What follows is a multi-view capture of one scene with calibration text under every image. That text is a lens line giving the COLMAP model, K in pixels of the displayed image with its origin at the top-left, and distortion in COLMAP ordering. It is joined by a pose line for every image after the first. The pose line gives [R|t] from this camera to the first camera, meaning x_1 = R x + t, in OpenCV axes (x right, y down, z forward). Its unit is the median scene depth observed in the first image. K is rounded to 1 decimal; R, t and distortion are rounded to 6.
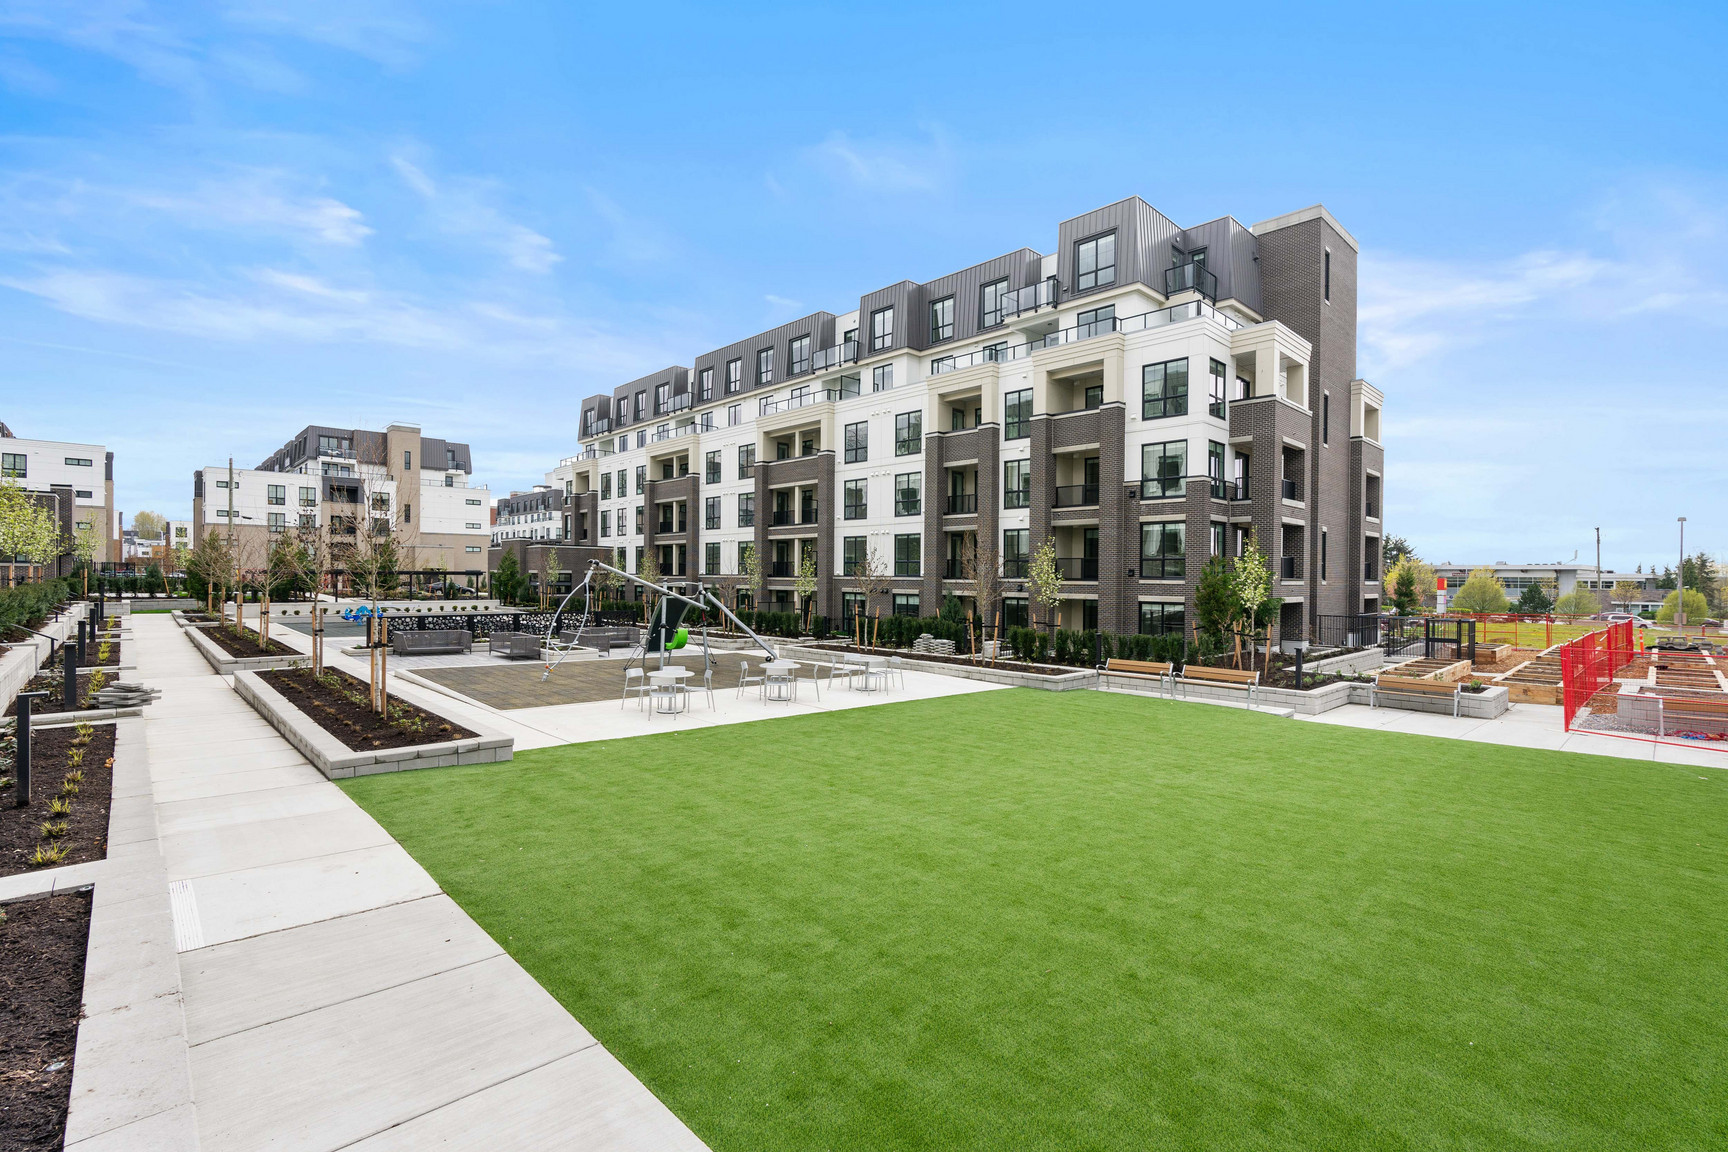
lens RADIAL K [[789.0, 0, 864.0], [0, 789.0, 576.0], [0, 0, 1]] dist [-0.001695, 0.000205]
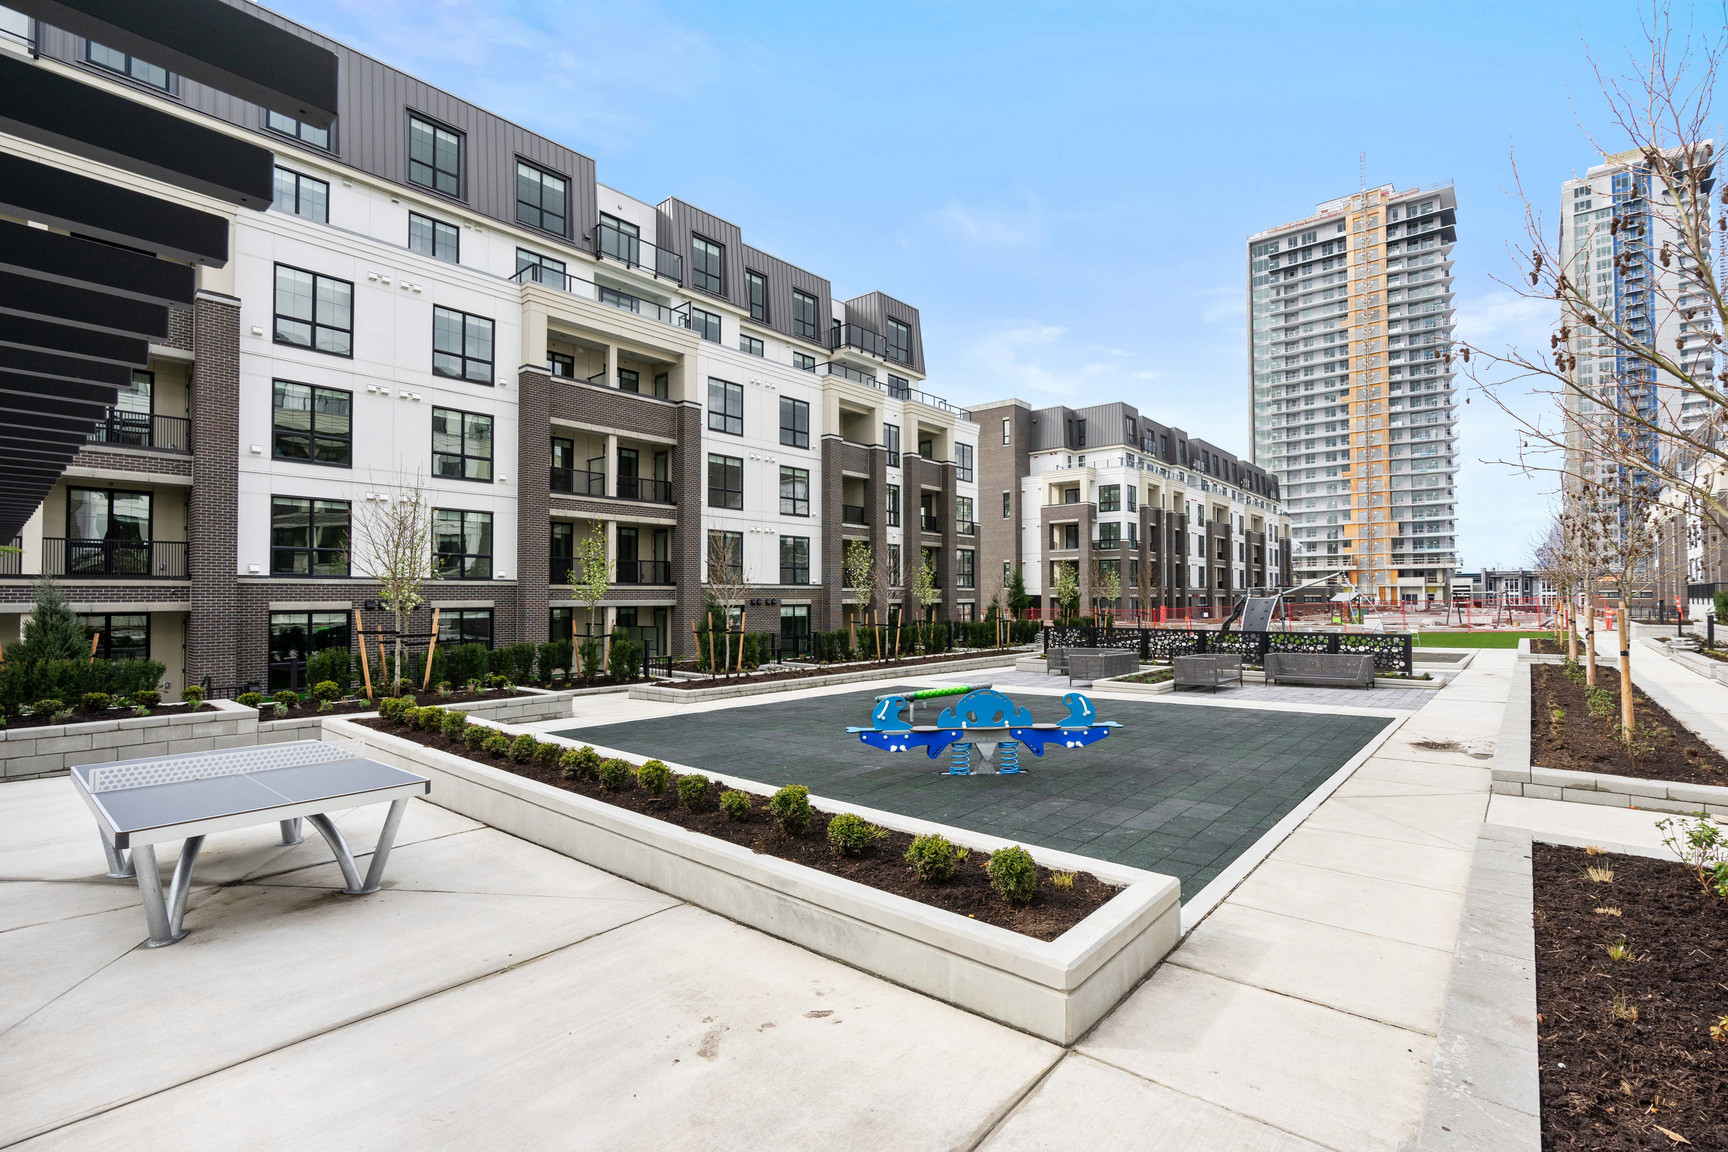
lens RADIAL K [[780.3, 0, 897.9], [0, 780.3, 580.7], [0, 0, 1]] dist [-0.003250, -0.000368]
pose [[-0.136225, 0.018834, 0.990499, -0.679513], [0.009466, 0.999798, -0.017709, 0.010809], [-0.990633, 0.006964, -0.136376, 0.830234]]
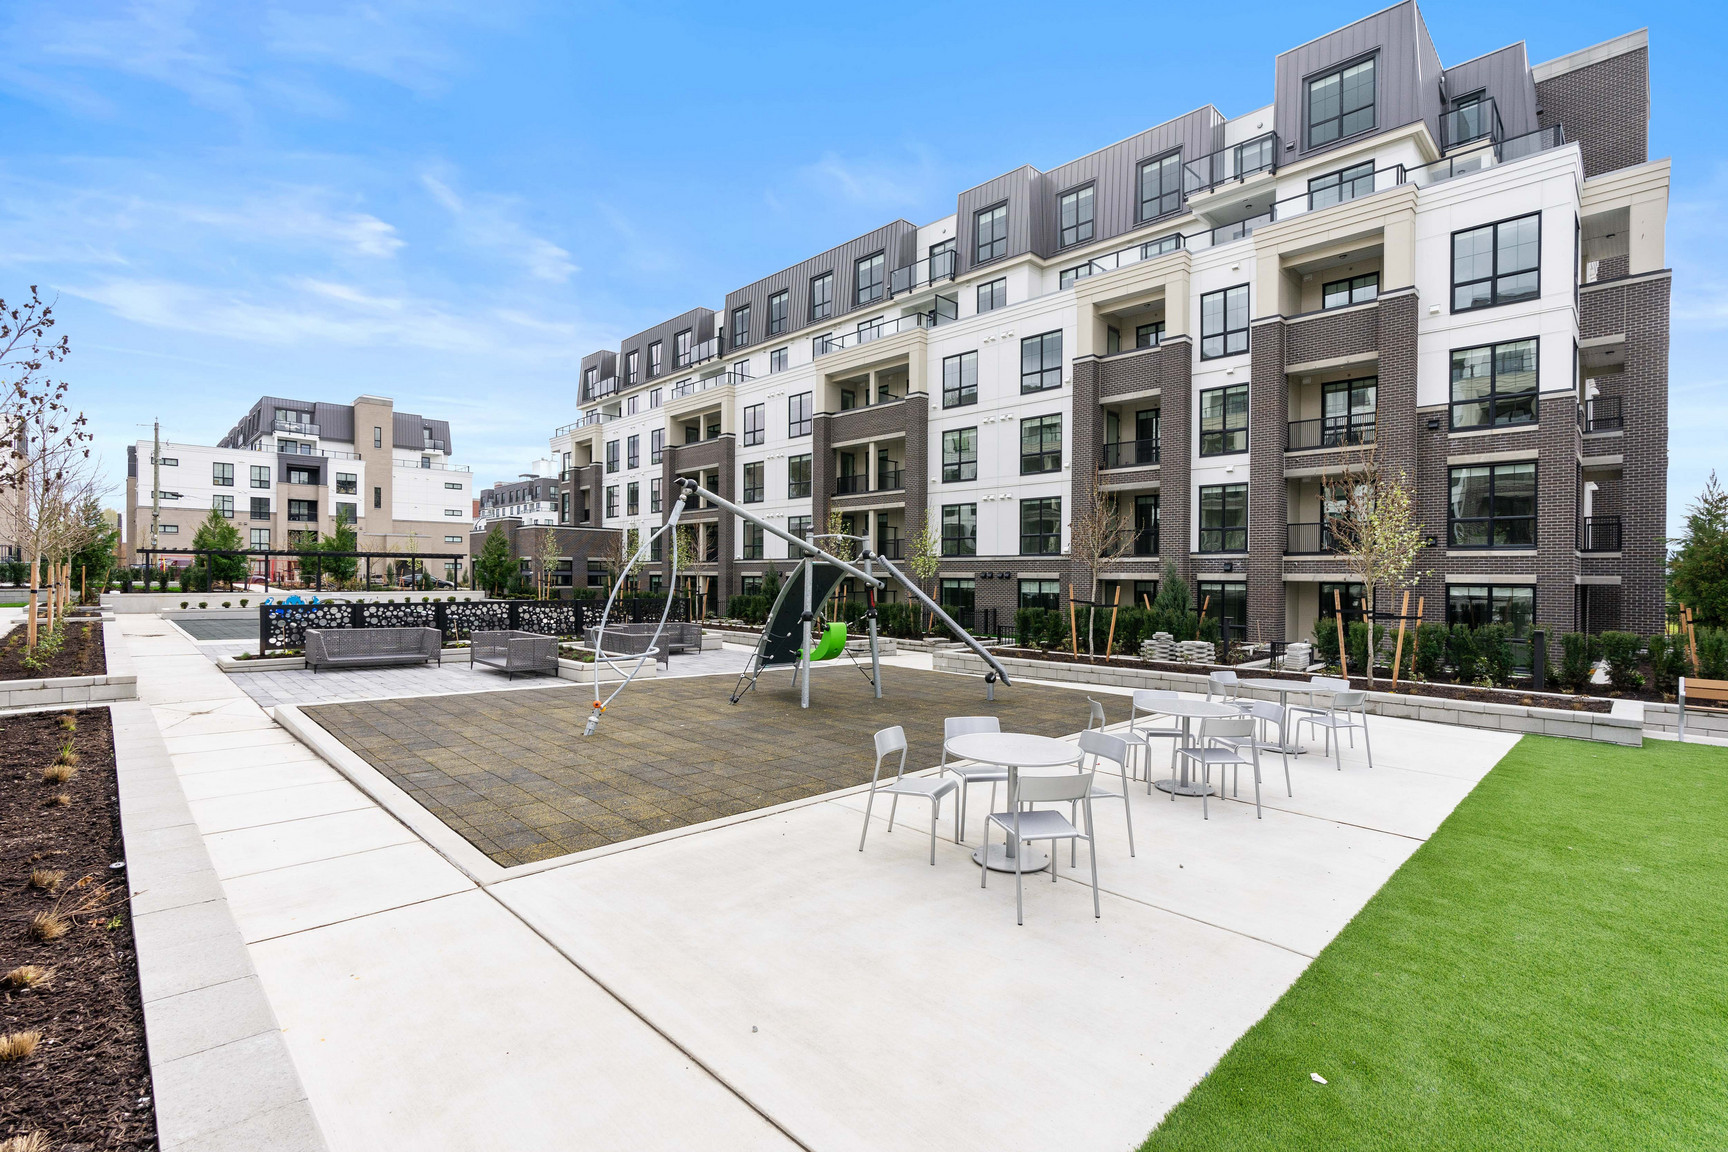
lens RADIAL K [[789.0, 0, 864.0], [0, 789.0, 576.0], [0, 0, 1]] dist [-0.001695, 0.000205]
pose [[0.999842, -0.001112, 0.017758, -0.102172], [0.001105, 0.999999, 0.000425, 0.016286], [-0.017759, -0.000405, 0.999842, 0.216515]]
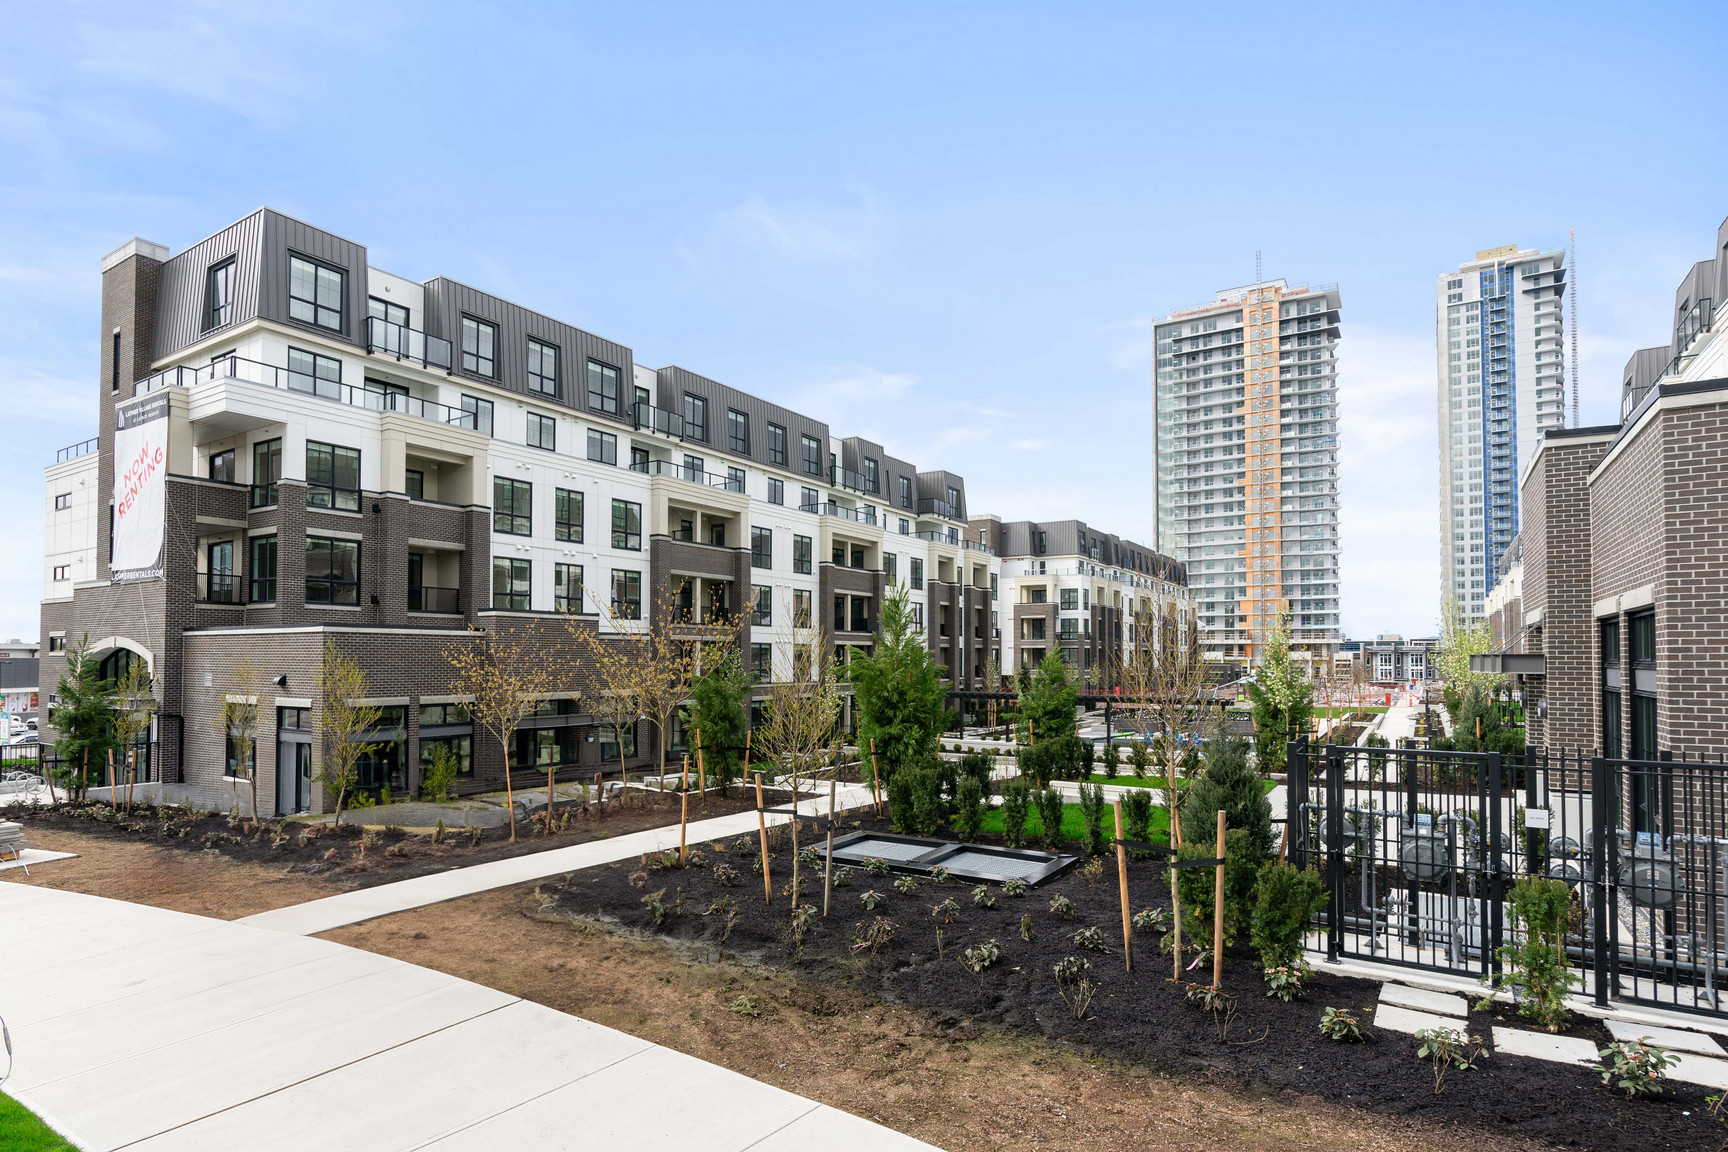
lens RADIAL K [[883.9, 0, 860.7], [0, 883.9, 643.5], [0, 0, 1]] dist [0.002290, 0.000115]
pose [[-0.252092, 0.019696, 0.967503, -1.167628], [0.007480, 0.999803, -0.018405, -0.026549], [-0.967674, 0.002597, -0.252190, 1.230291]]
